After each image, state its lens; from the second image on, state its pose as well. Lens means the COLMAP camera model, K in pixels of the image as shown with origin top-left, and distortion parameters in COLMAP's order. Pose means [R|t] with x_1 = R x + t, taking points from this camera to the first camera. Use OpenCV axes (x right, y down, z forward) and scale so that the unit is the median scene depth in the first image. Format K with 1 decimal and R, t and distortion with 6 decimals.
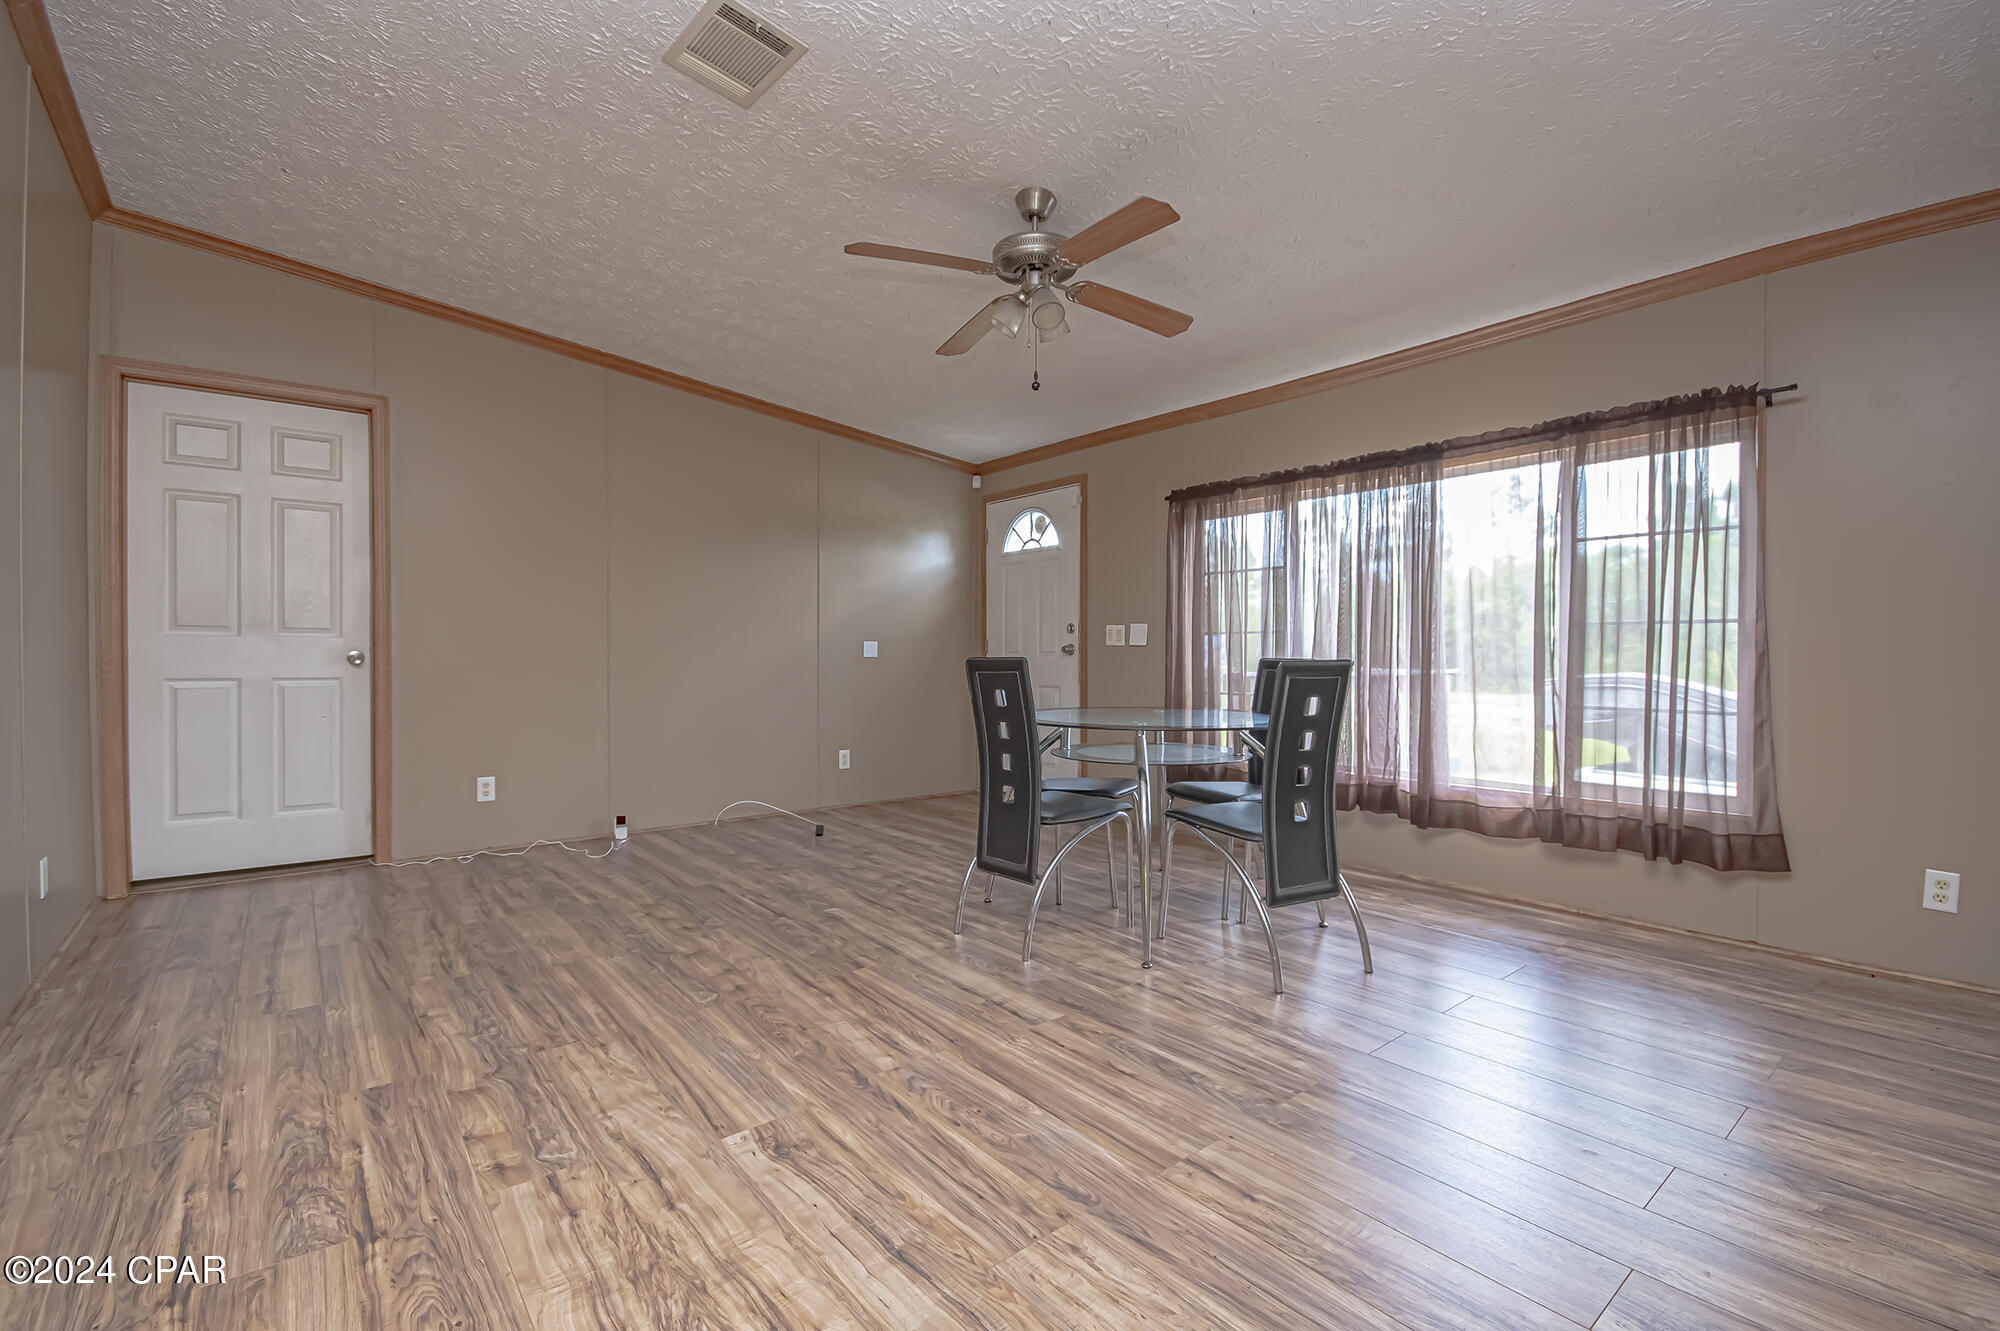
lens RADIAL K [[876.7, 0, 1008.7], [0, 876.7, 666.5], [0, 0, 1]] dist [0.008209, -0.009551]
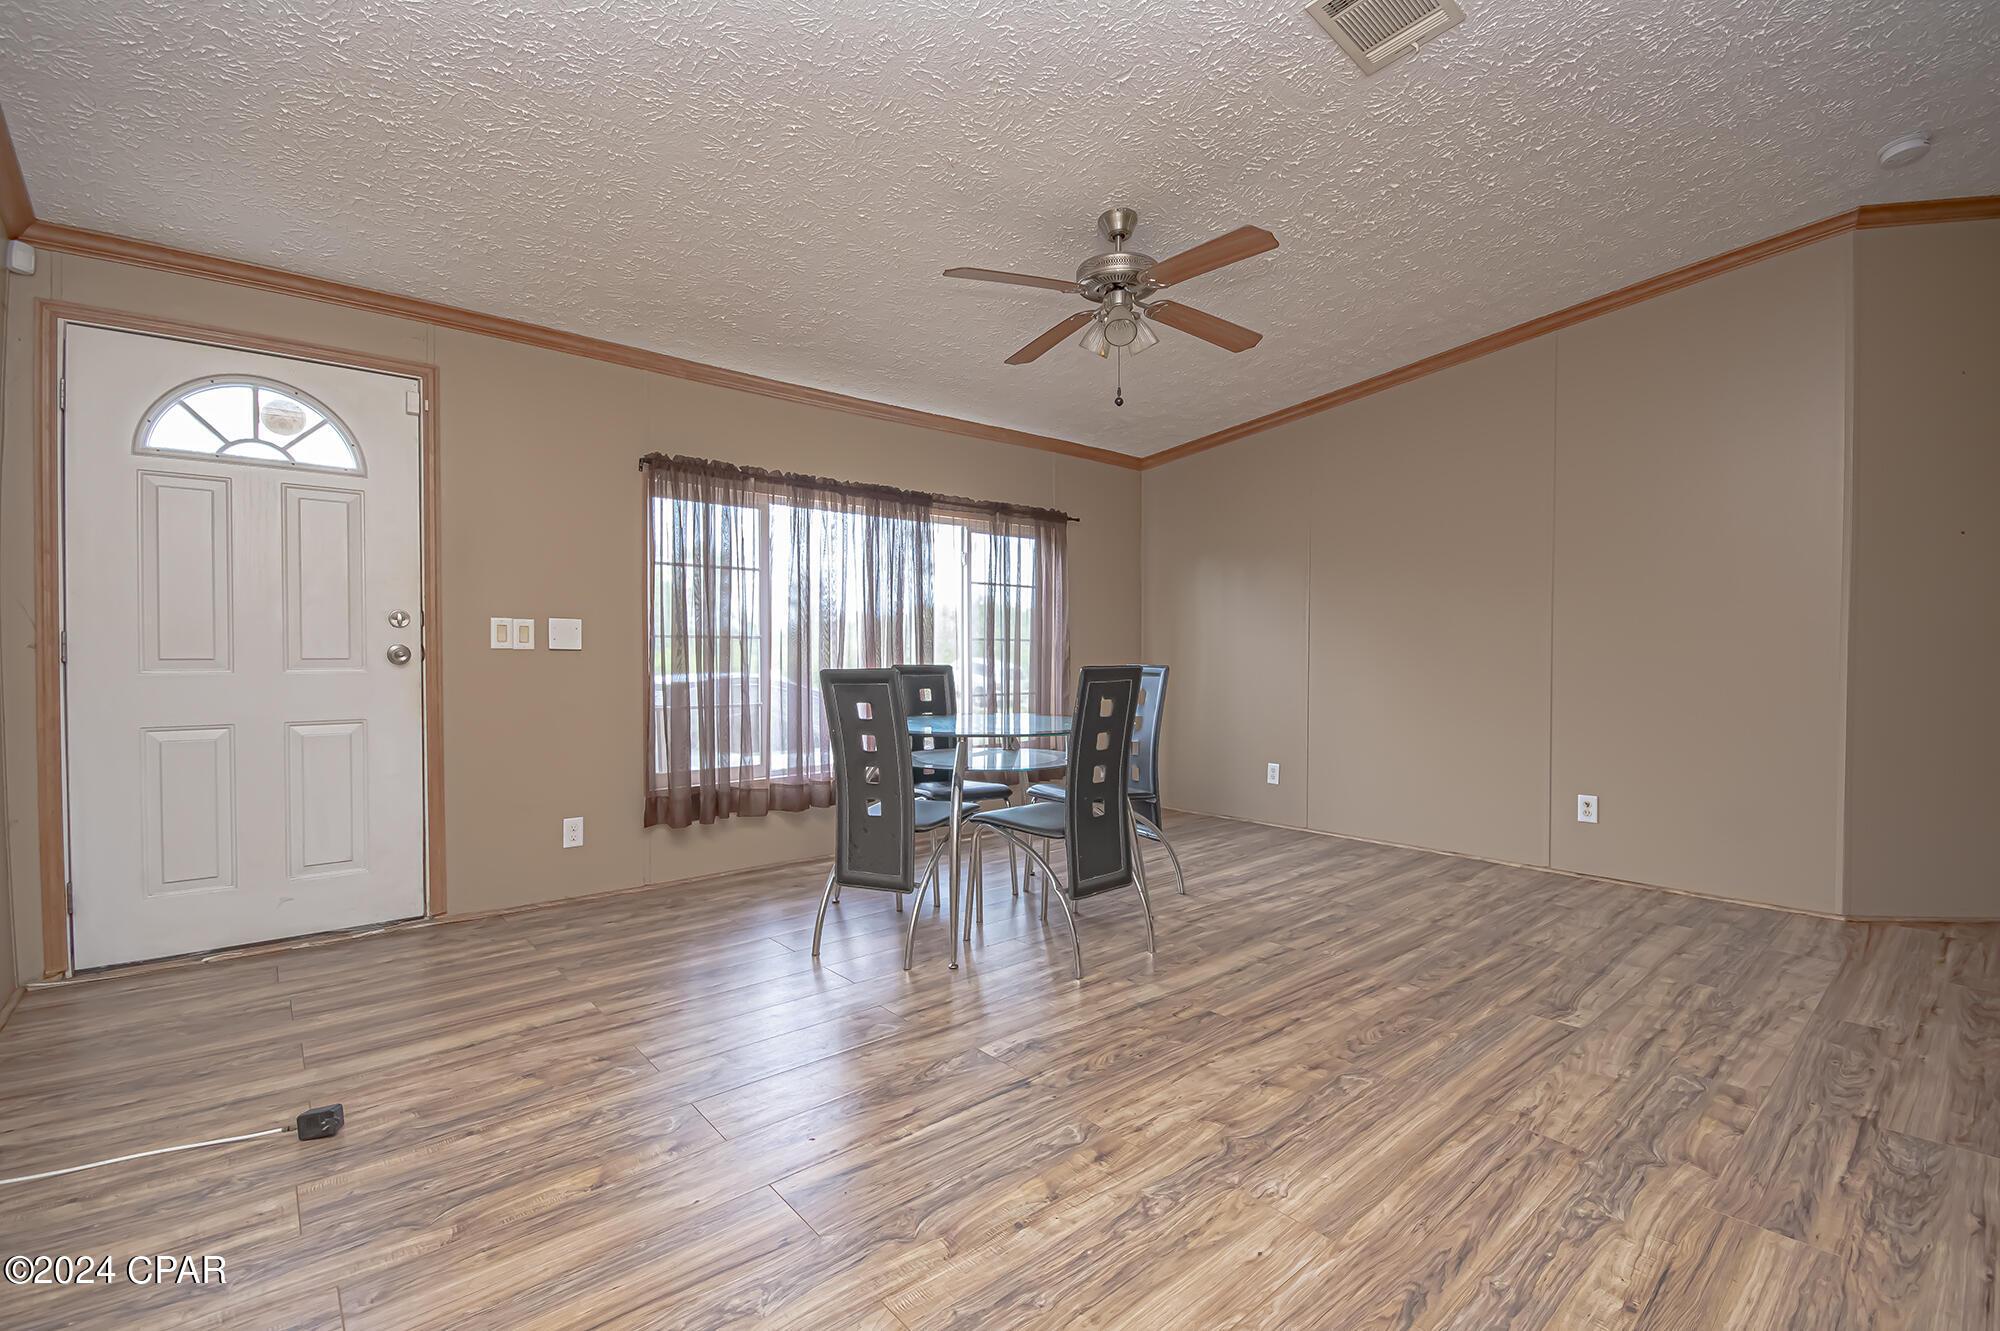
lens RADIAL K [[876.7, 0, 1002.9], [0, 876.7, 652.7], [0, 0, 1]] dist [0.008209, -0.009551]
pose [[-0.017821, -0.003358, 0.999836, -1.260694], [0.012654, 0.999914, 0.003583, -0.041030], [-0.999761, 0.012715, -0.017777, 1.448011]]
